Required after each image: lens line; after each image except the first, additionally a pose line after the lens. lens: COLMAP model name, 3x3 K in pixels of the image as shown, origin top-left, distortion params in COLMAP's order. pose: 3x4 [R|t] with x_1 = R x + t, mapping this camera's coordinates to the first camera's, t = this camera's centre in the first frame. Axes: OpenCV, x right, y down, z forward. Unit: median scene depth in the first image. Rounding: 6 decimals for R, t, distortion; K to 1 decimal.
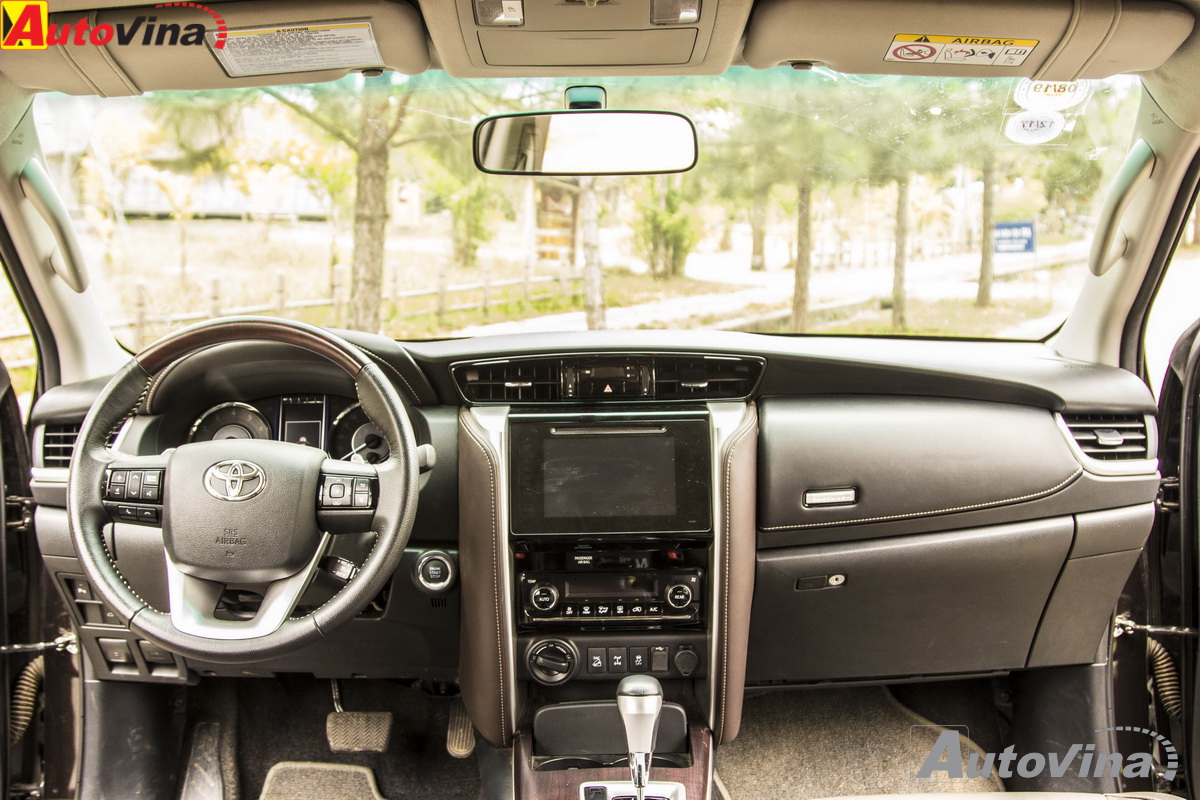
lens RADIAL K [[1271.0, 0, 600.0], [0, 1271.0, 400.0], [0, 0, 1]] dist [-0.132193, 0.056731]
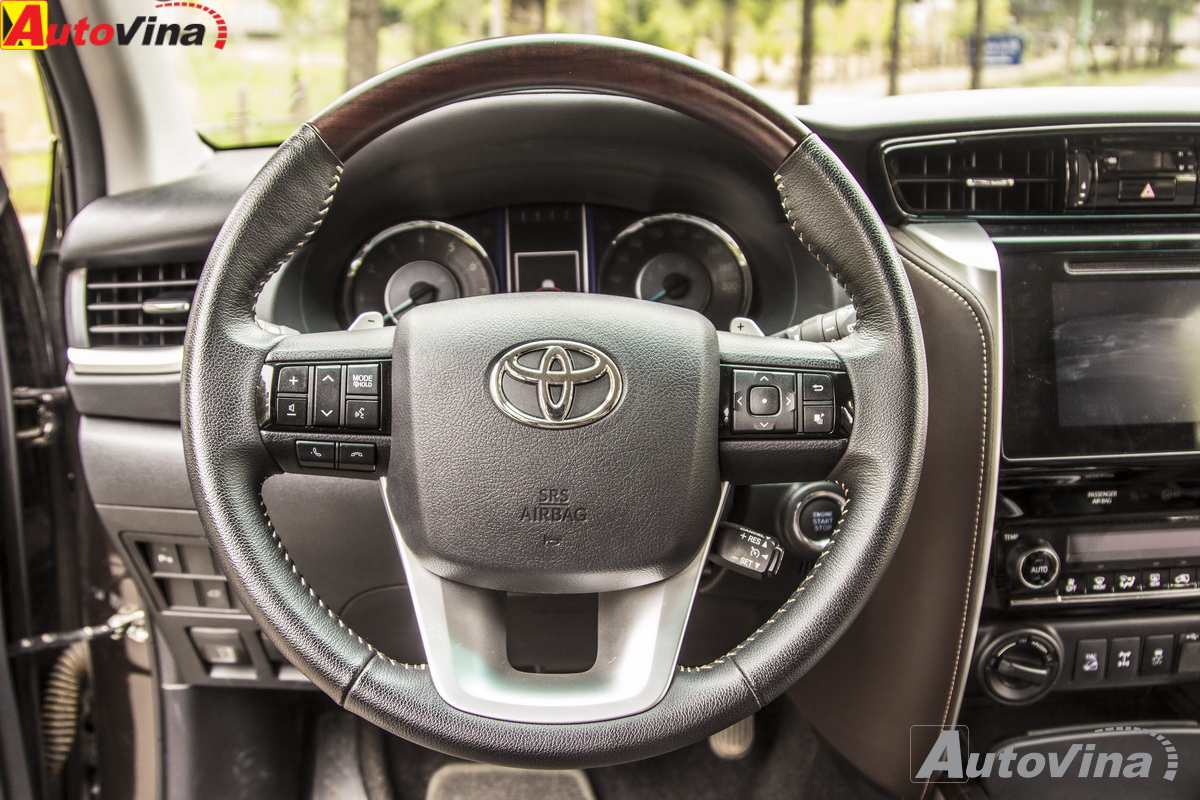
lens RADIAL K [[1271.0, 0, 600.0], [0, 1271.0, 400.0], [0, 0, 1]] dist [-0.132193, 0.056731]
pose [[0.999198, -0.016227, 0.036600, -0.248619], [0.010959, 0.990118, 0.139811, 0.003212], [-0.038507, -0.139298, 0.989502, 0.453291]]
